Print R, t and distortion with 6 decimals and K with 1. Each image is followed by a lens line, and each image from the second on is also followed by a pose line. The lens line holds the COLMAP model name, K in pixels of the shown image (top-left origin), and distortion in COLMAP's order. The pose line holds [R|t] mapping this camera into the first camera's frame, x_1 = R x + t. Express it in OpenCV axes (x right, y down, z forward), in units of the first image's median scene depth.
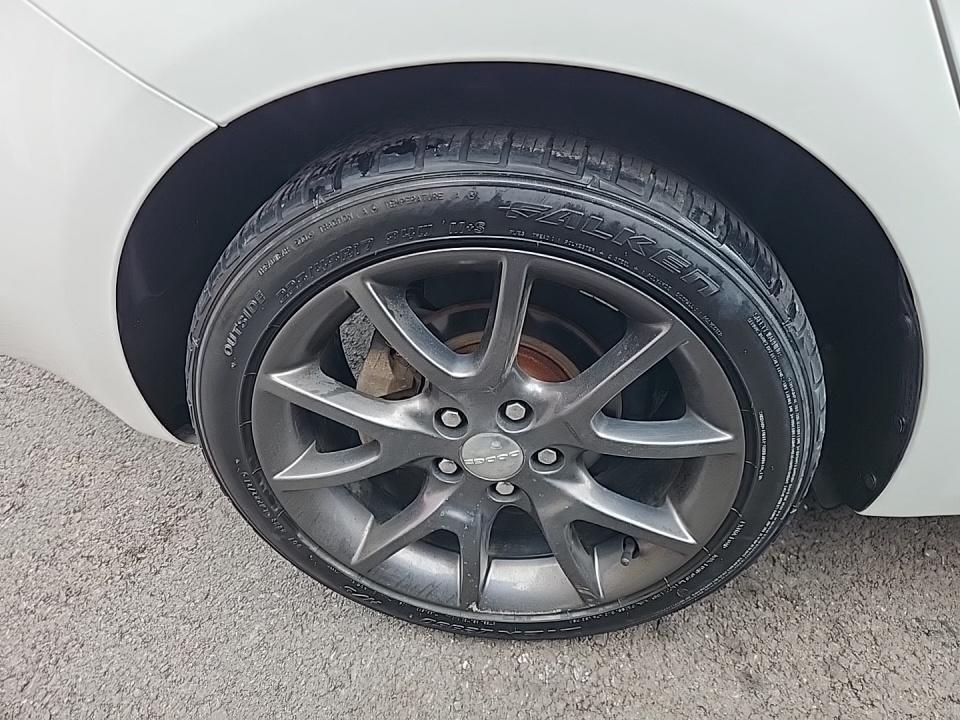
lens RADIAL K [[646.4, 0, 483.9], [0, 646.4, 360.4], [0, 0, 1]] dist [0.070604, -0.061816]
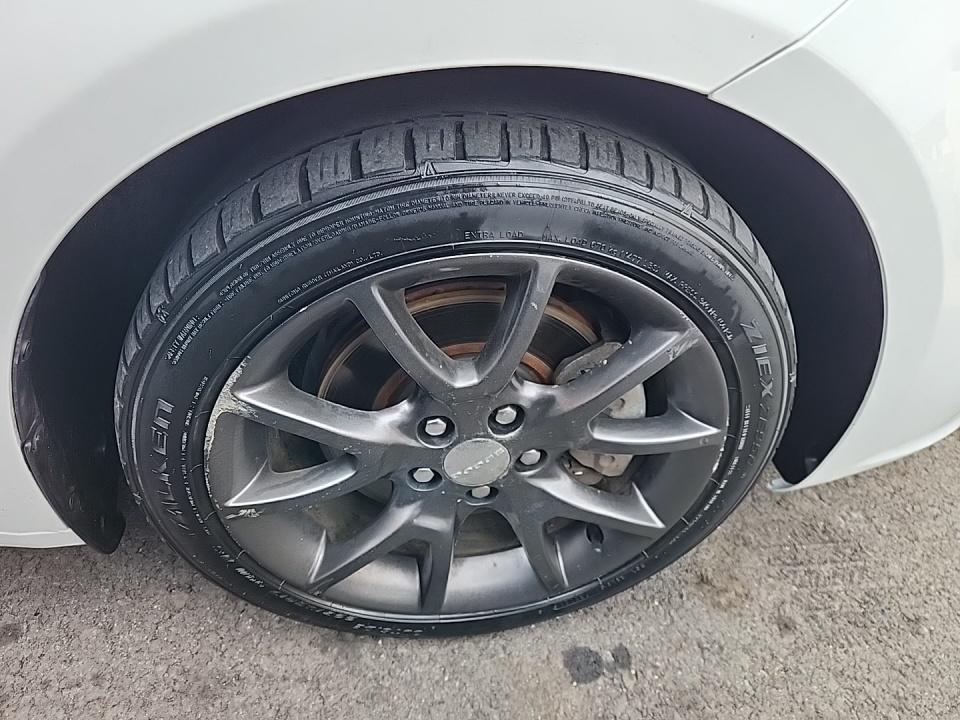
lens RADIAL K [[646.4, 0, 483.9], [0, 646.4, 360.4], [0, 0, 1]] dist [0.070604, -0.061816]
pose [[0.977809, -0.053121, 0.202654, -0.165938], [0.051864, 0.998588, 0.011509, -0.017009], [-0.202979, -0.000743, 0.979183, 0.030606]]
